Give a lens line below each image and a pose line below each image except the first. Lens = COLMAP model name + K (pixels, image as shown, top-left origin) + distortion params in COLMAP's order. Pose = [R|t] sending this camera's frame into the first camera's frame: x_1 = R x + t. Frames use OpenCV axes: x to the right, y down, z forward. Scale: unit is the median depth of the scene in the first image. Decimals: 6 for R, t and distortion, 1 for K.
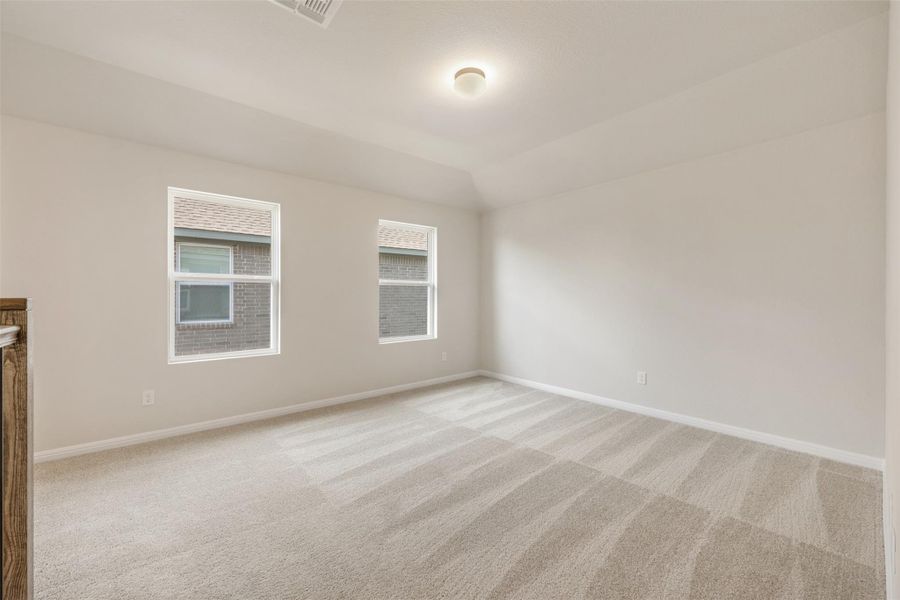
lens RADIAL K [[355.6, 0, 449.0], [0, 355.6, 300.5], [0, 0, 1]] dist [0.000021, -0.000125]
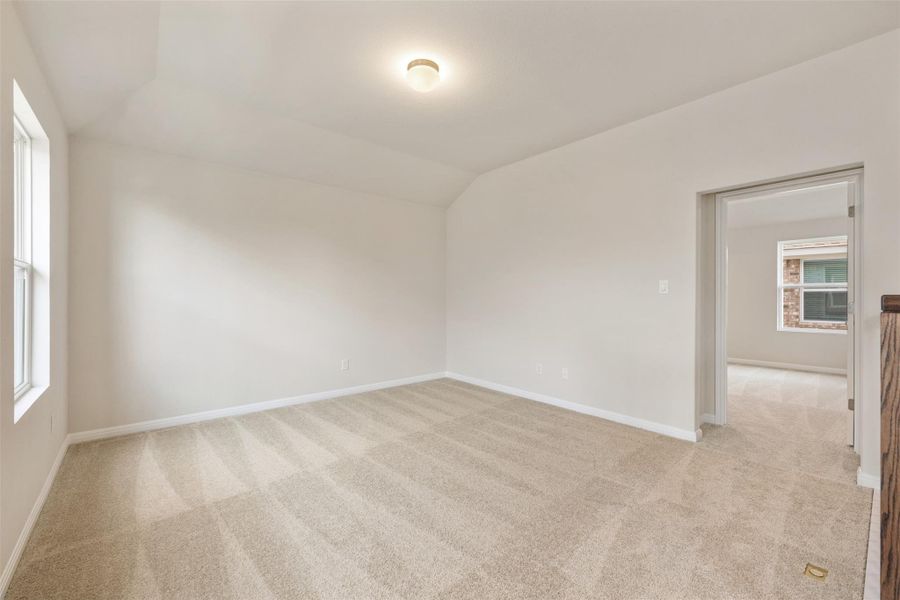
lens RADIAL K [[355.6, 0, 449.0], [0, 355.6, 300.5], [0, 0, 1]] dist [0.000021, -0.000125]
pose [[-0.002487, -0.012490, 0.999919, -0.776634], [-0.000215, 0.999922, 0.012490, -0.016911], [-0.999997, -0.000184, -0.002490, 0.771481]]
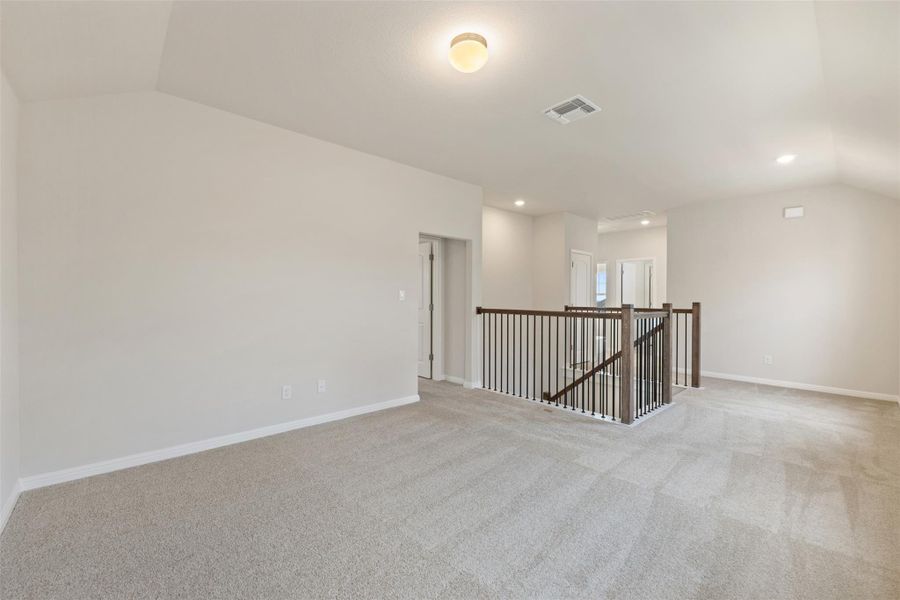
lens RADIAL K [[355.6, 0, 449.0], [0, 355.6, 300.5], [0, 0, 1]] dist [0.000021, -0.000125]
pose [[-0.999910, -0.001872, 0.013320, 0.057009], [-0.001817, 0.999990, 0.004187, -0.031461], [-0.013328, 0.004162, -0.999903, 1.537821]]
